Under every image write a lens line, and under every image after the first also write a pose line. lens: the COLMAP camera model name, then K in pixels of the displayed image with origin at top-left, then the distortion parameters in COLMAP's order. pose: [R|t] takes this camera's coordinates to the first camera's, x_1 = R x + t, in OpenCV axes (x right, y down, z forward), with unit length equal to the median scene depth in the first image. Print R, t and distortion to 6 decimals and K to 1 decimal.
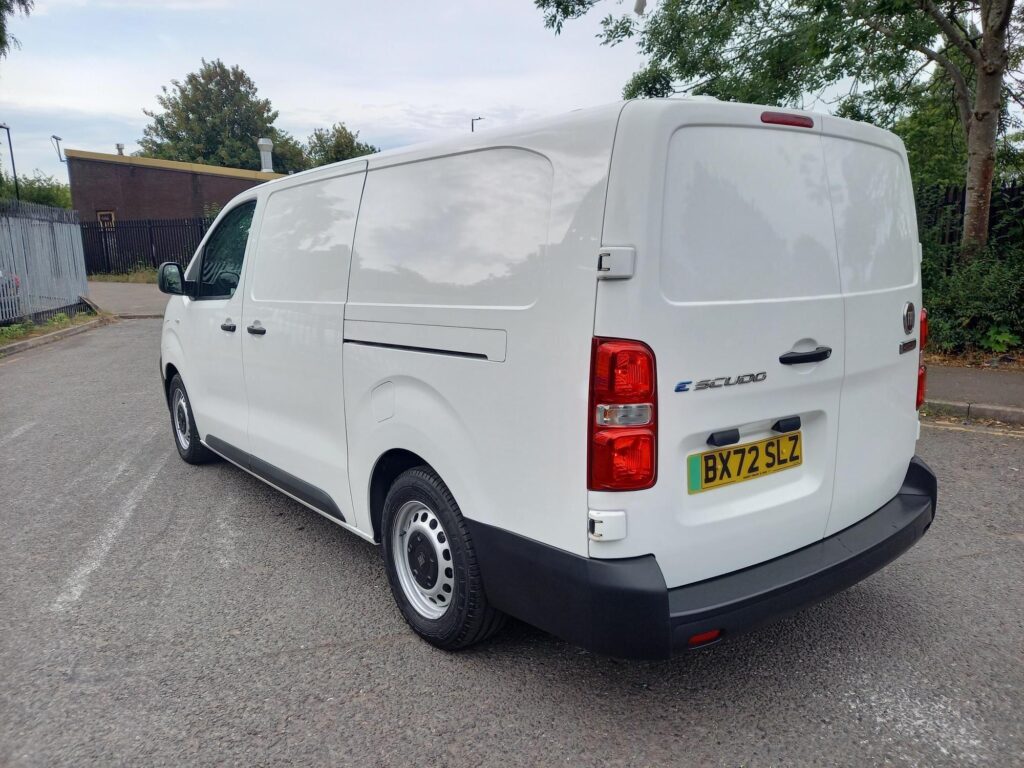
lens RADIAL K [[755.6, 0, 518.2], [0, 755.6, 384.7], [0, 0, 1]] dist [0.014563, -0.001850]
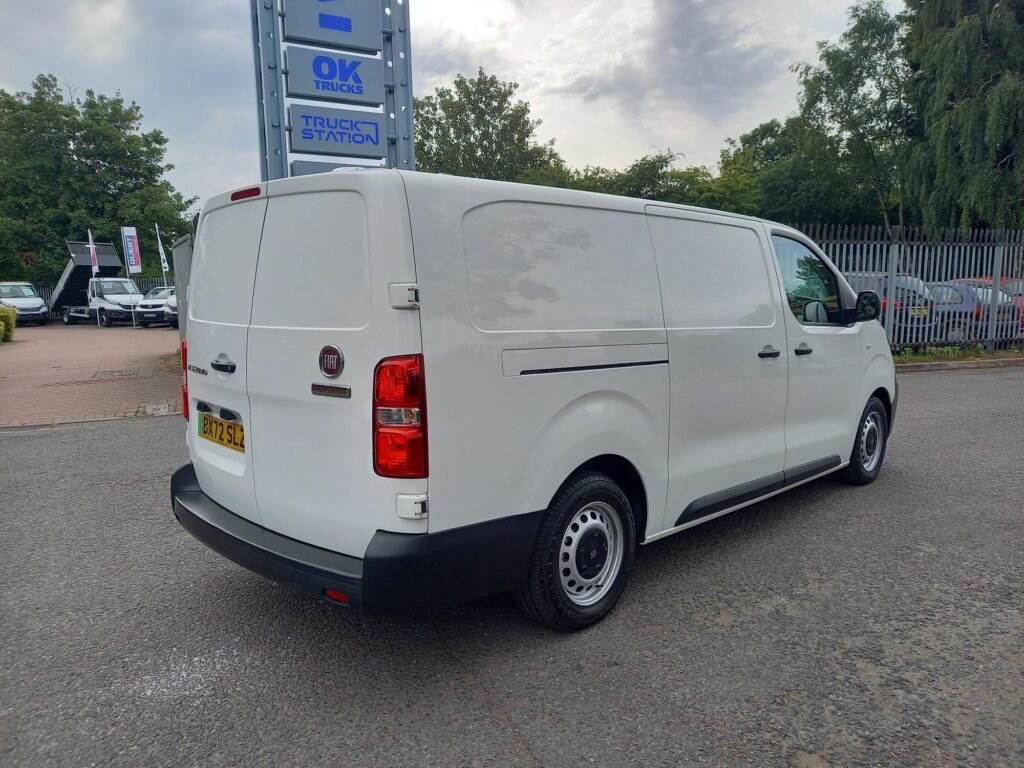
lens RADIAL K [[755.6, 0, 518.2], [0, 755.6, 384.7], [0, 0, 1]] dist [0.014563, -0.001850]
pose [[0.148047, 0.138120, -0.979288, 1.871179], [-0.165308, 0.979725, 0.113191, -0.257633], [0.975067, 0.145127, 0.167878, 1.344606]]
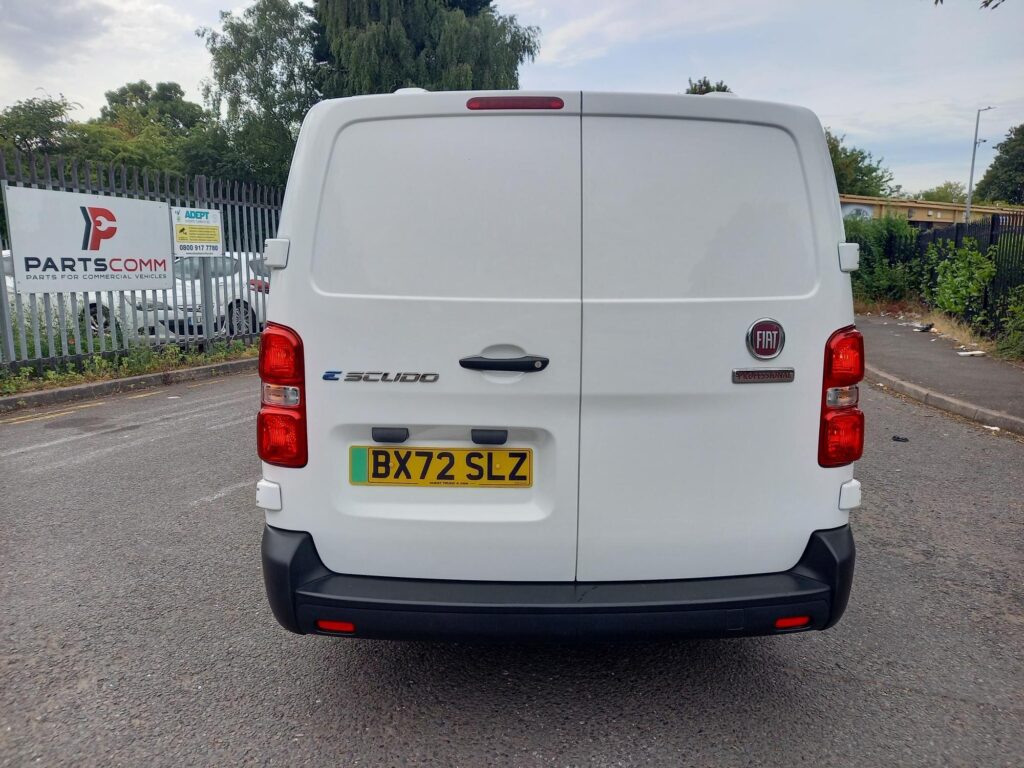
lens RADIAL K [[754.0, 0, 512.5], [0, 754.0, 380.5], [0, 0, 1]] dist [0.006219, 0.000393]
pose [[0.815168, 0.108368, -0.568996, 0.933875], [-0.118012, 0.992810, 0.020017, -0.037532], [0.567075, 0.050832, 0.822096, 0.278044]]
